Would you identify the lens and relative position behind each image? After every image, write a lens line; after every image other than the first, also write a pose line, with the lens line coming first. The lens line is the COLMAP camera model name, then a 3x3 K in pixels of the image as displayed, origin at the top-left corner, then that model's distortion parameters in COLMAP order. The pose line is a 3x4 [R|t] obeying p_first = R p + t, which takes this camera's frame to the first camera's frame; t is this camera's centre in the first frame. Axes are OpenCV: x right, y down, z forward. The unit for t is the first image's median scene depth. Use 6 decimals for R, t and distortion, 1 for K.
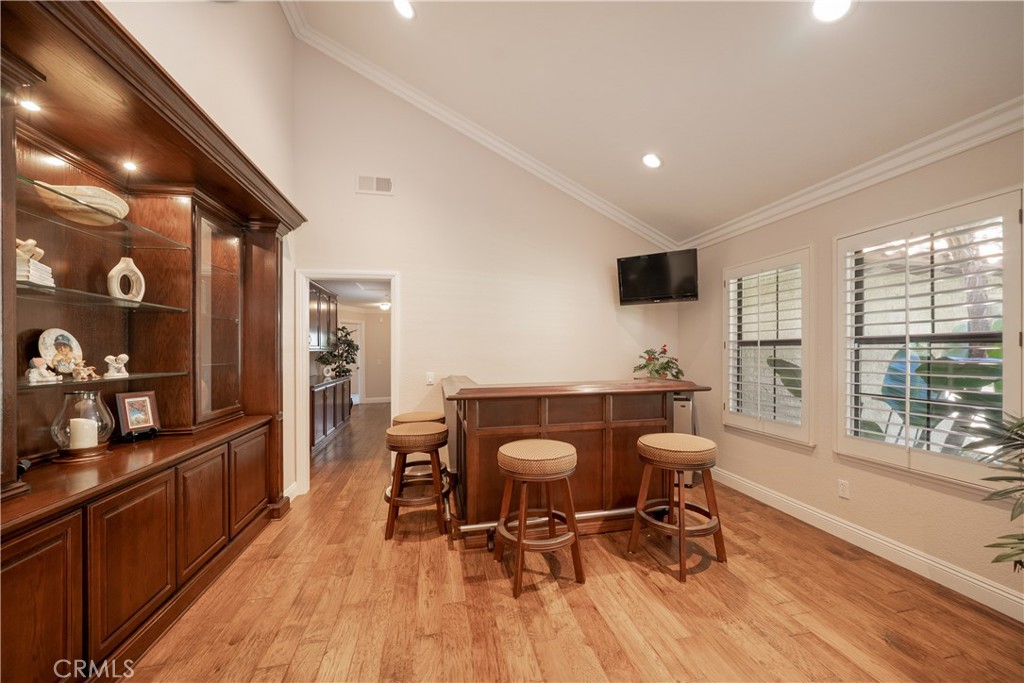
lens RADIAL K [[378.3, 0, 513.9], [0, 378.3, 347.1], [0, 0, 1]] dist [-0.013612, 0.000427]
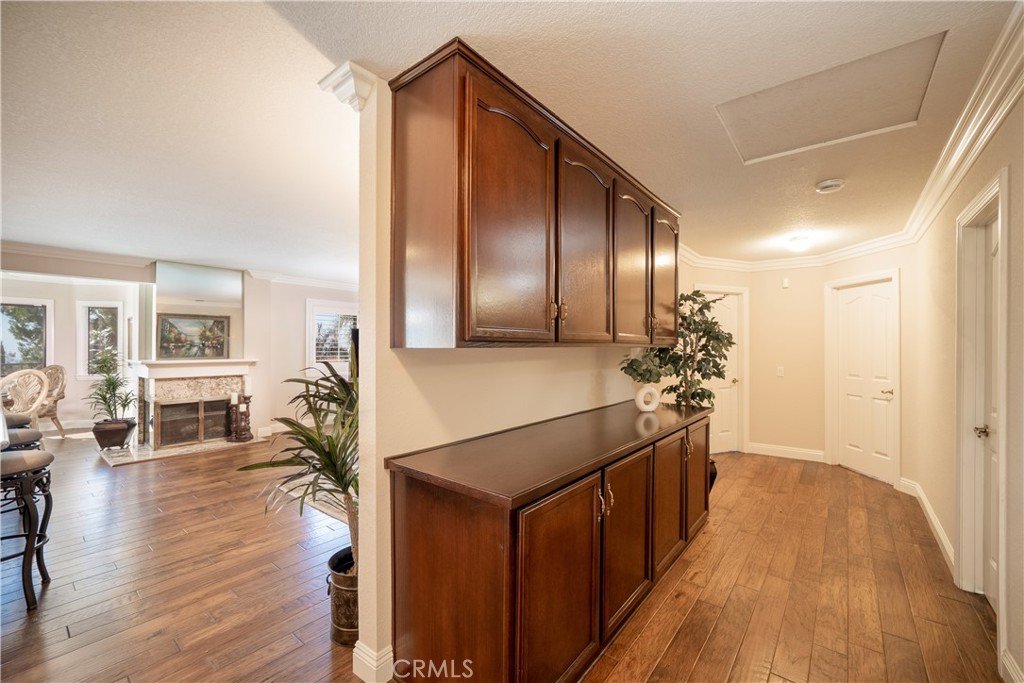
lens RADIAL K [[401.5, 0, 512.7], [0, 401.5, 343.9], [0, 0, 1]] dist [-0.002172, -0.001189]
pose [[0.614412, 0.005695, -0.788965, -0.219225], [-0.001426, 0.999980, 0.006107, 0.003804], [0.788984, -0.002627, 0.614408, 0.555179]]
